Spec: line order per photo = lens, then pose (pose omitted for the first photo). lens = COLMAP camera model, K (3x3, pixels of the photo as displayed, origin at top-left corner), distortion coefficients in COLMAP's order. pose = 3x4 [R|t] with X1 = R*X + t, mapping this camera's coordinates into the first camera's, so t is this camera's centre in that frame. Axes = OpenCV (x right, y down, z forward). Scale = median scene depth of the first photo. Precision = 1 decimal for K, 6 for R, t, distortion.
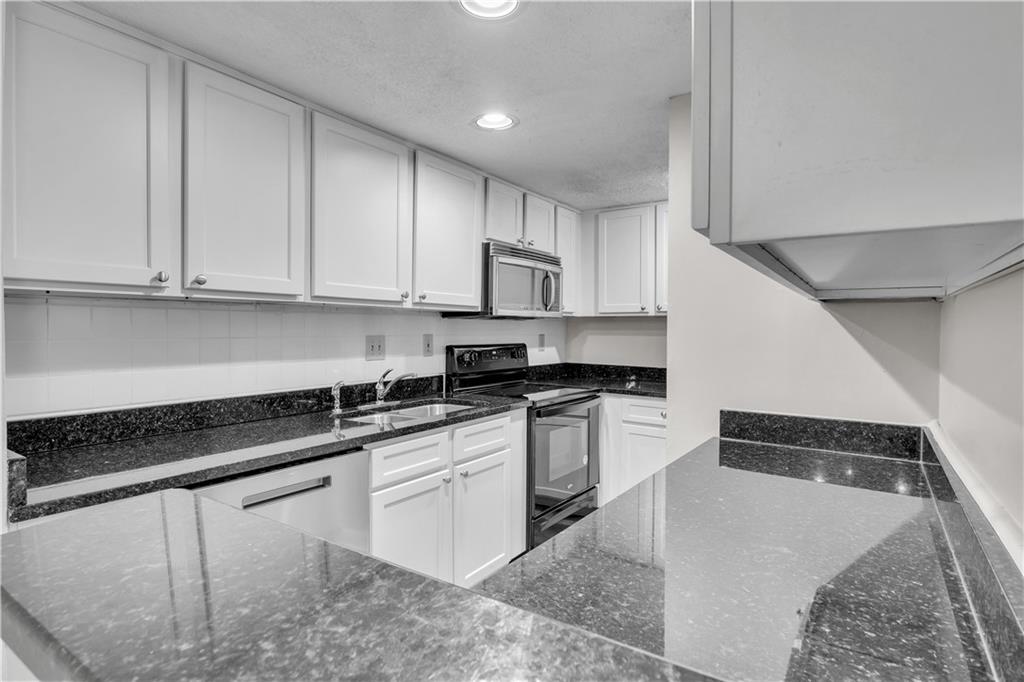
lens RADIAL K [[525.4, 0, 515.8], [0, 525.4, 336.4], [0, 0, 1]] dist [-0.003959, -0.000384]
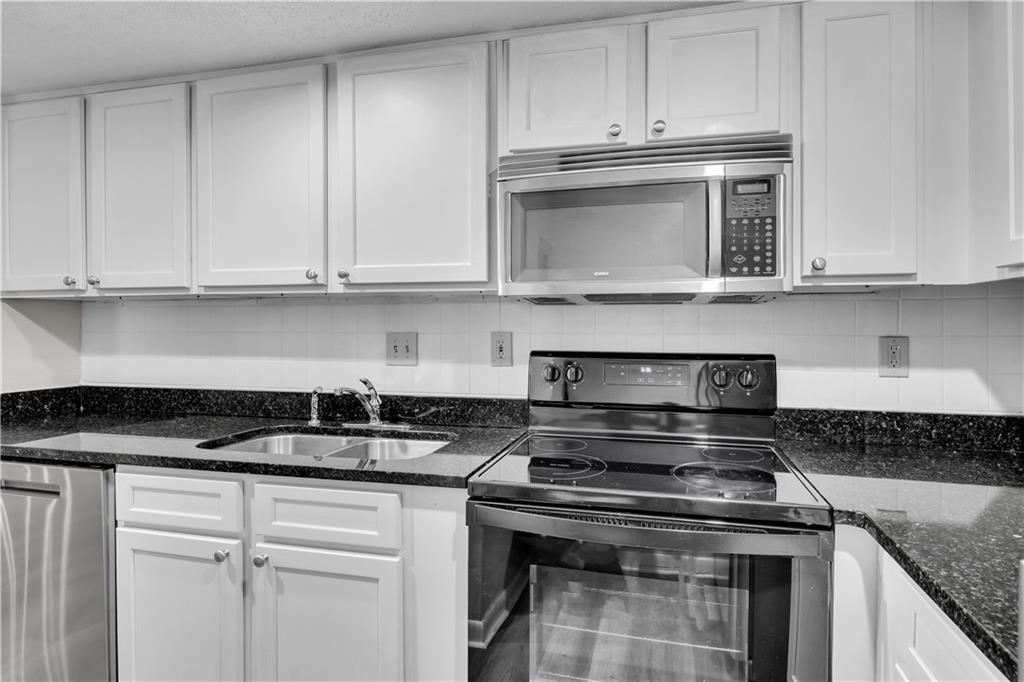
lens RADIAL K [[583.1, 0, 510.4], [0, 583.1, 334.5], [0, 0, 1]] dist [-0.001210, -0.000096]
pose [[0.319906, 0.020086, -0.947236, 0.516084], [-0.011599, 0.999783, 0.017283, -0.013409], [0.947378, 0.005458, 0.320070, 0.828903]]
